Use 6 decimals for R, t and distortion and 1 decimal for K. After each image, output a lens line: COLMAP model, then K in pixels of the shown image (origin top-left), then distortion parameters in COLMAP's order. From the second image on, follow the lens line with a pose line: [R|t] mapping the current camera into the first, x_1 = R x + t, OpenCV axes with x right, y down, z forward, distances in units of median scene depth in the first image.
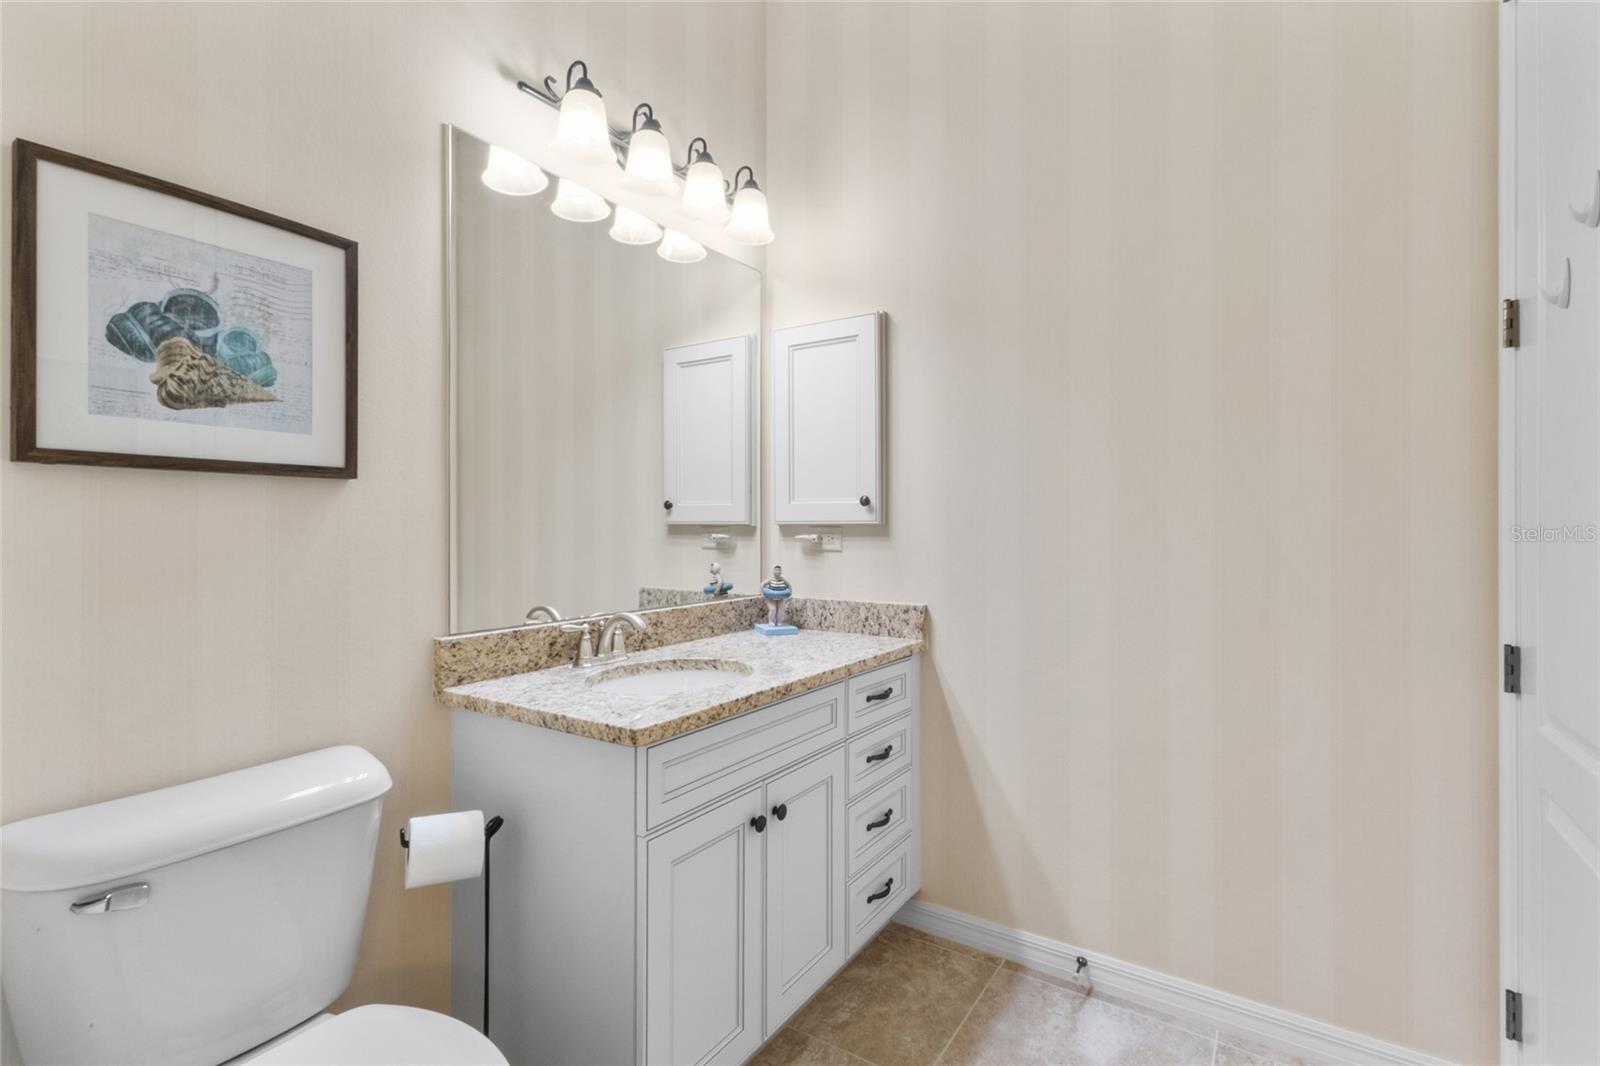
lens RADIAL K [[742.4, 0, 795.4], [0, 742.4, 526.2], [0, 0, 1]] dist [0.000843, 0.001989]
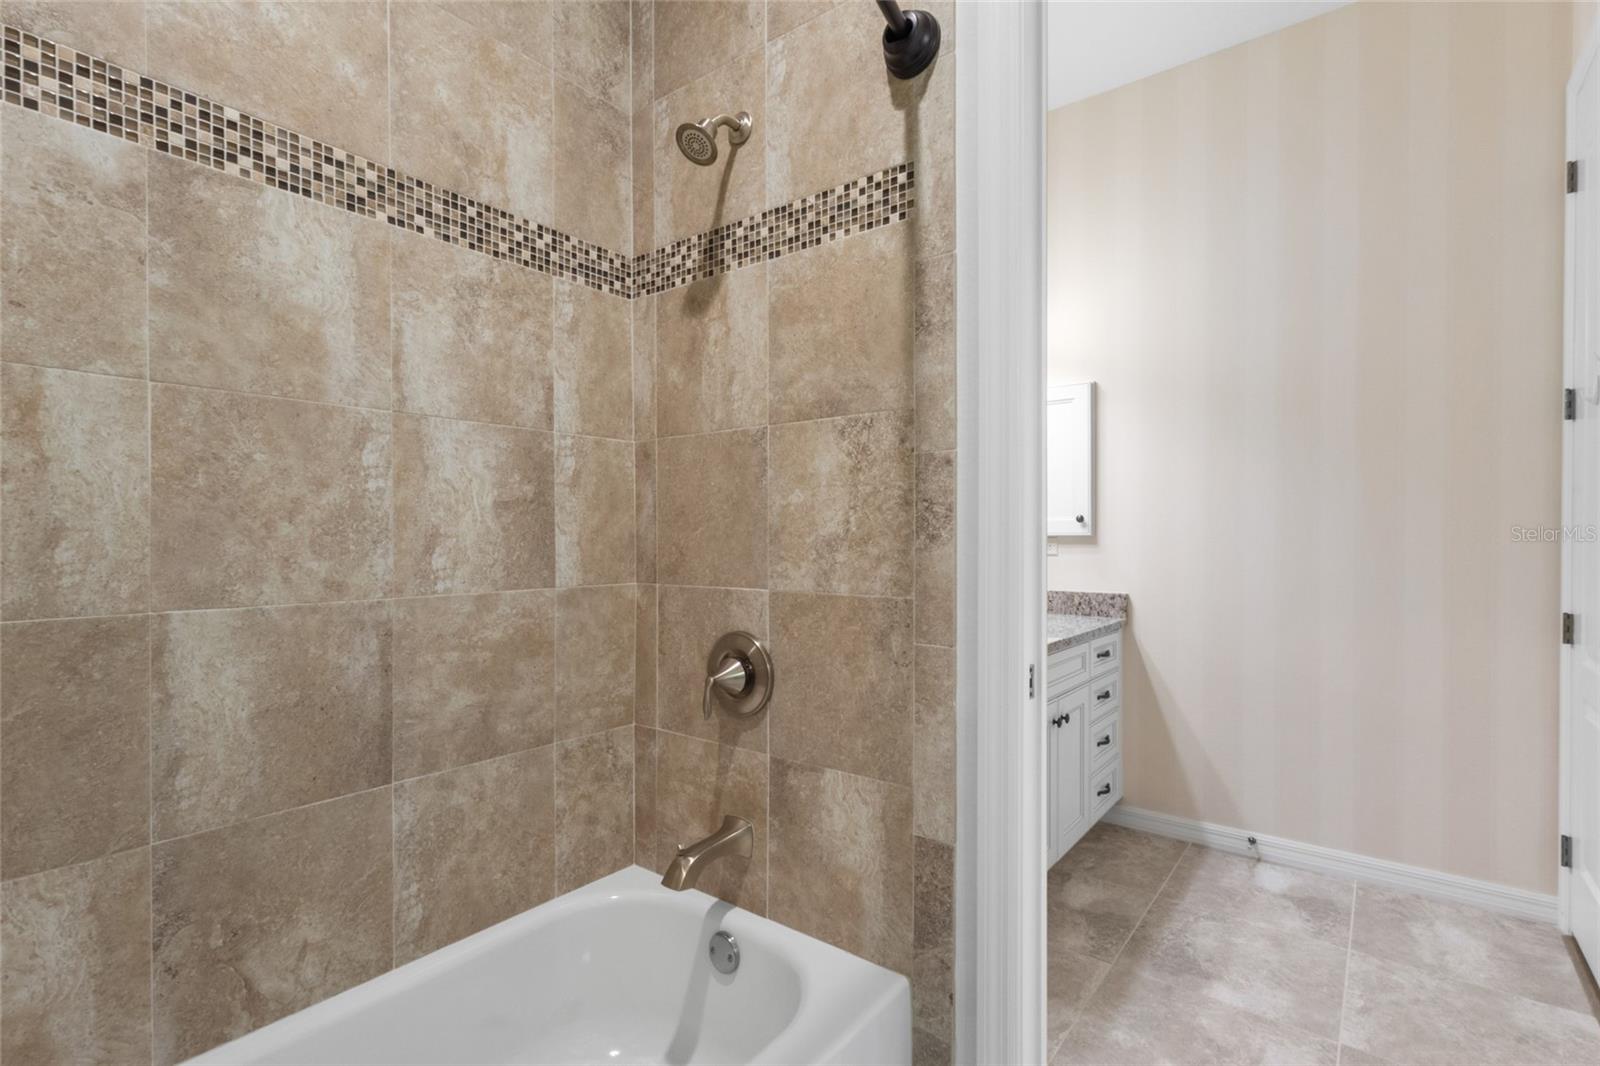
lens RADIAL K [[742.4, 0, 792.7], [0, 742.4, 544.0], [0, 0, 1]] dist [0.000843, 0.001989]
pose [[0.995816, -0.002272, -0.091353, -0.354703], [0.003429, 0.999916, 0.012511, -0.006665], [0.091316, -0.012772, 0.995740, -0.486633]]
